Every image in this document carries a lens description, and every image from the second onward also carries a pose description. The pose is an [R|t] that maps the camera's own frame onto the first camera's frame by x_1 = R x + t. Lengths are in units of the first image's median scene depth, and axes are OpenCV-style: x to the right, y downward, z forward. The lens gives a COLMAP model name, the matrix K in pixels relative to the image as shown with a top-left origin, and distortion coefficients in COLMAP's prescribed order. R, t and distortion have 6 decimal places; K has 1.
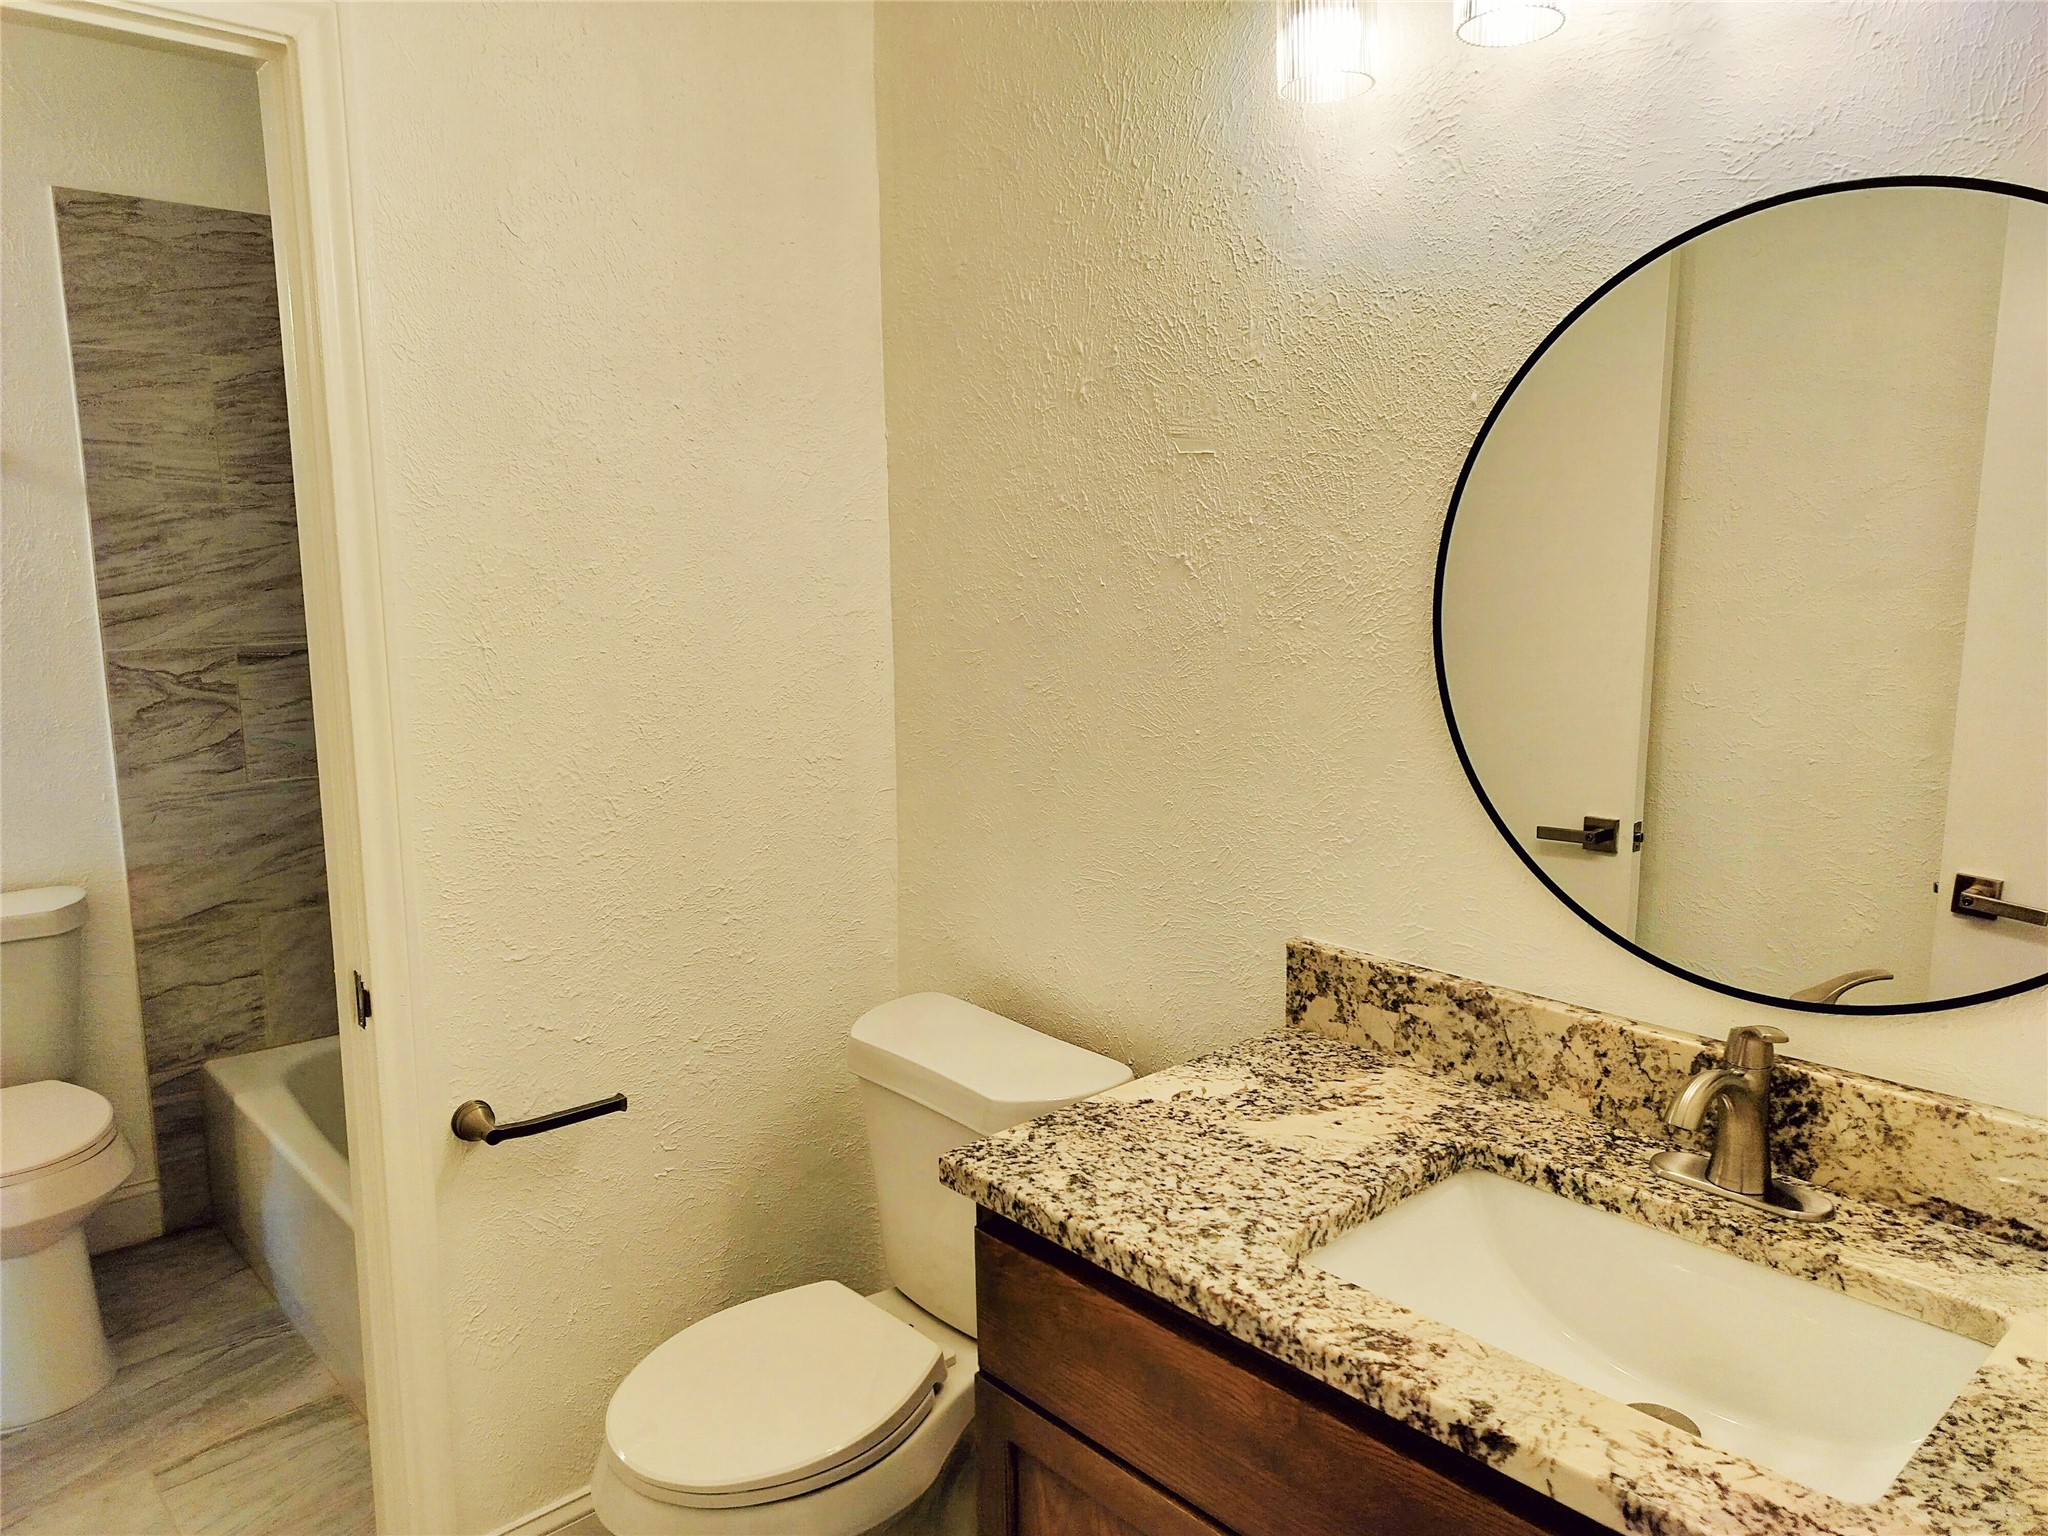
lens RADIAL K [[1434.1, 0, 1023.3], [0, 1434.1, 759.9], [0, 0, 1]] dist [0.105037, -0.149042]
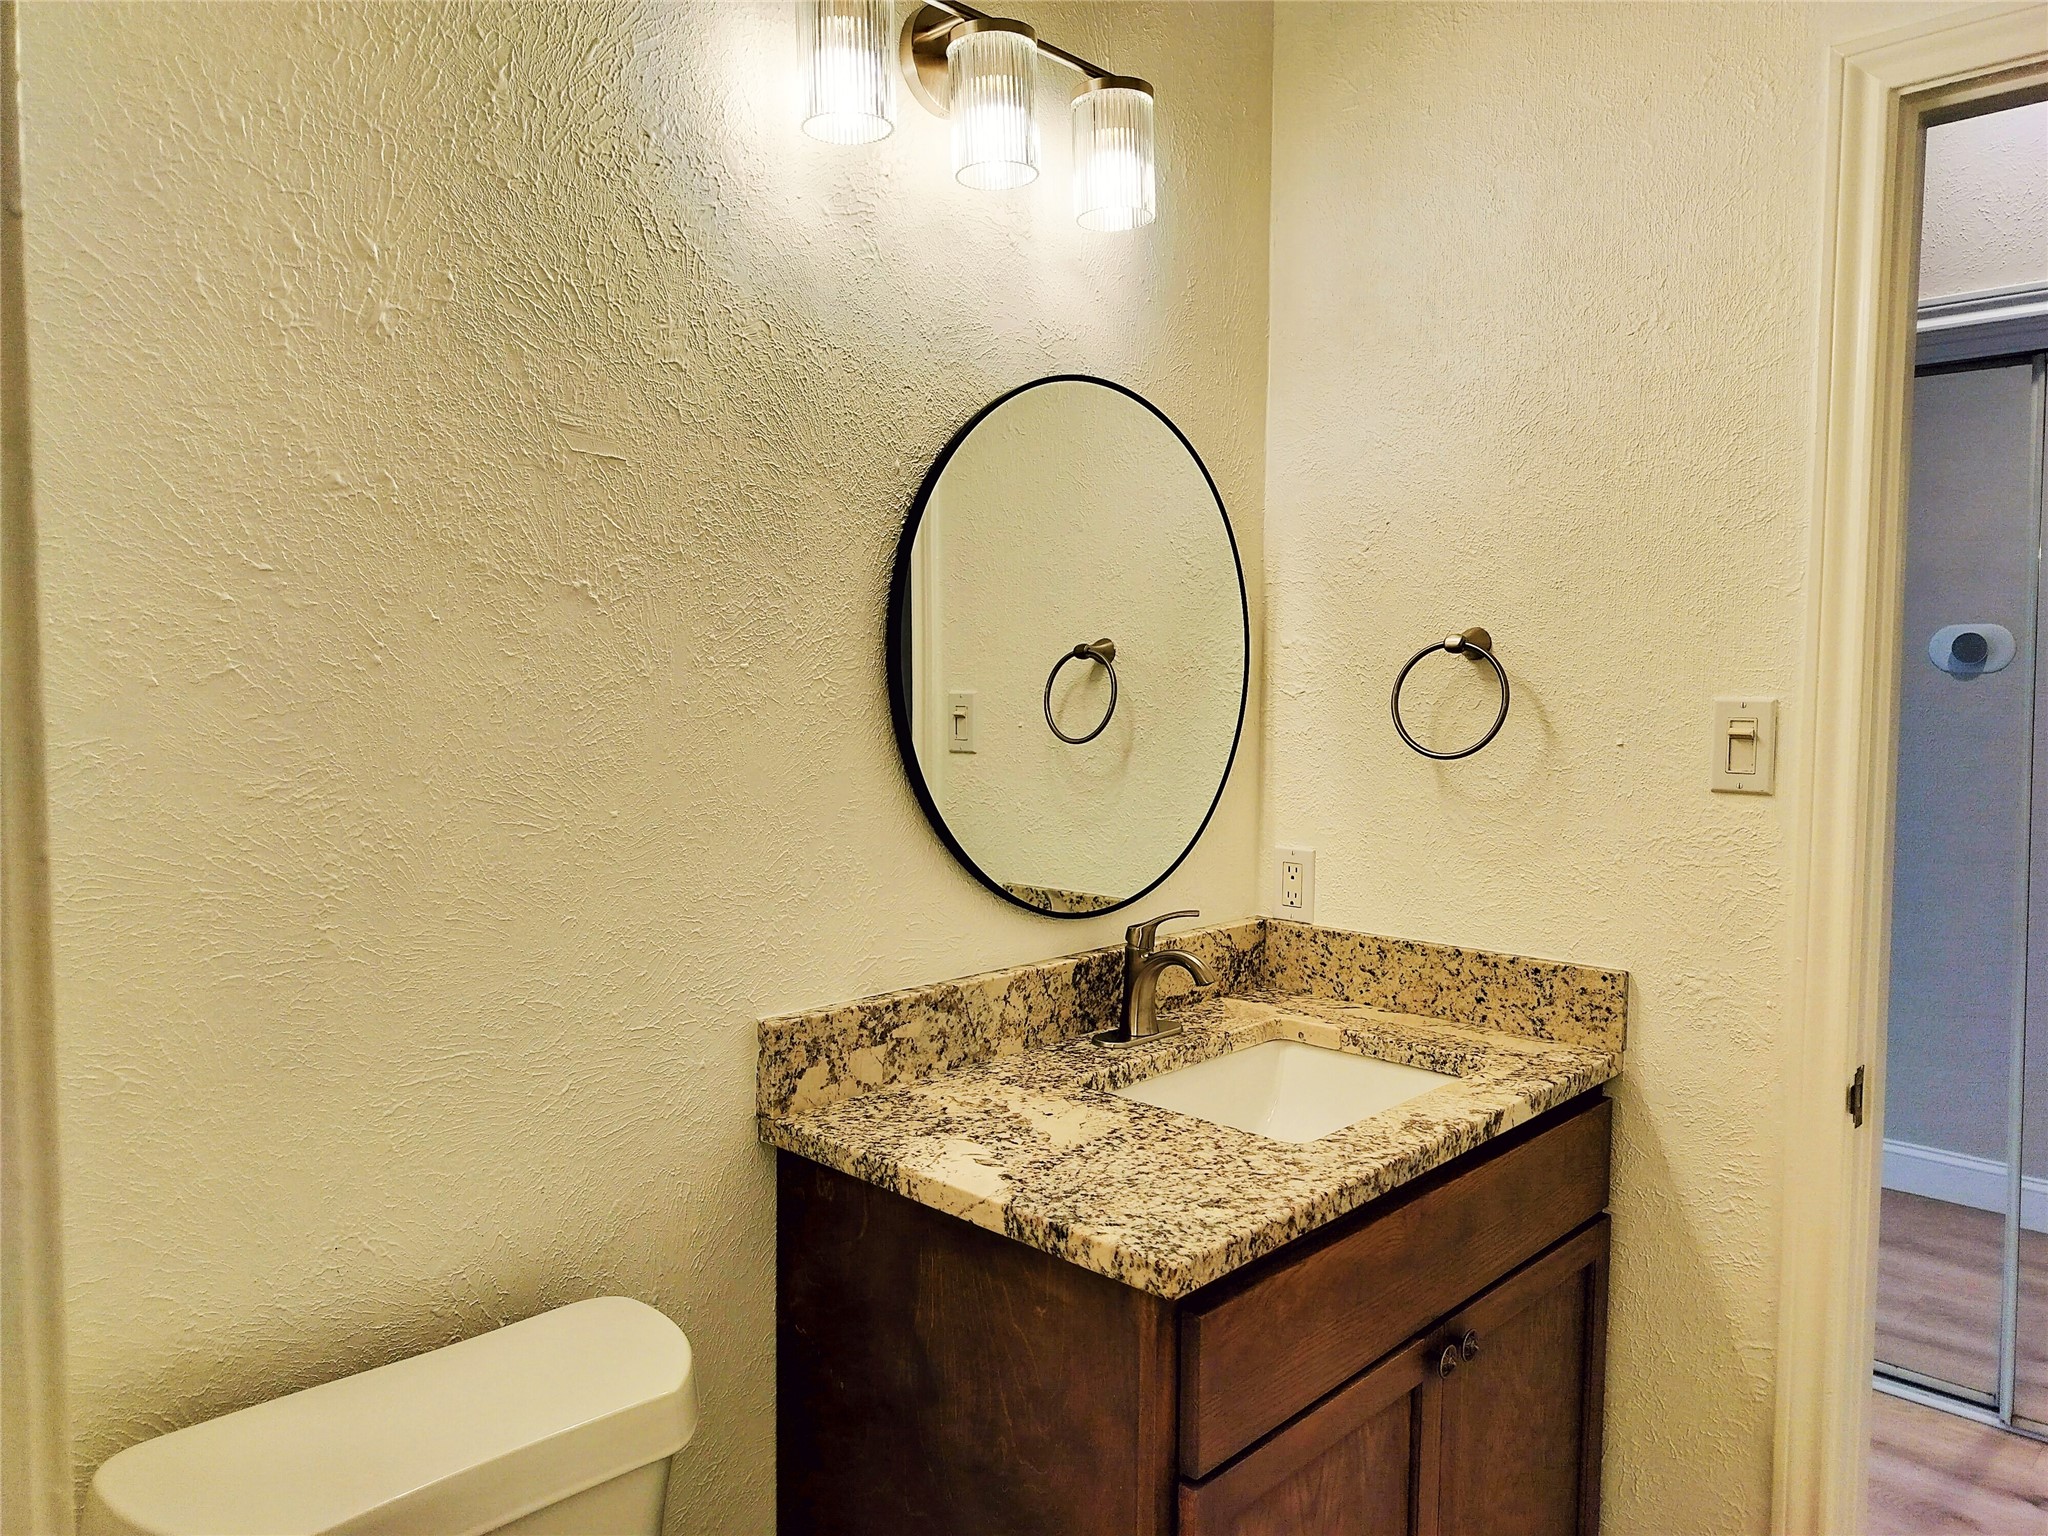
lens RADIAL K [[1434.1, 0, 1023.3], [0, 1434.1, 759.9], [0, 0, 1]] dist [0.105037, -0.149042]
pose [[-0.082784, -0.051354, 0.995243, -0.819970], [0.142475, 0.987803, 0.062821, -0.080680], [-0.986330, 0.146998, -0.074458, 1.026573]]
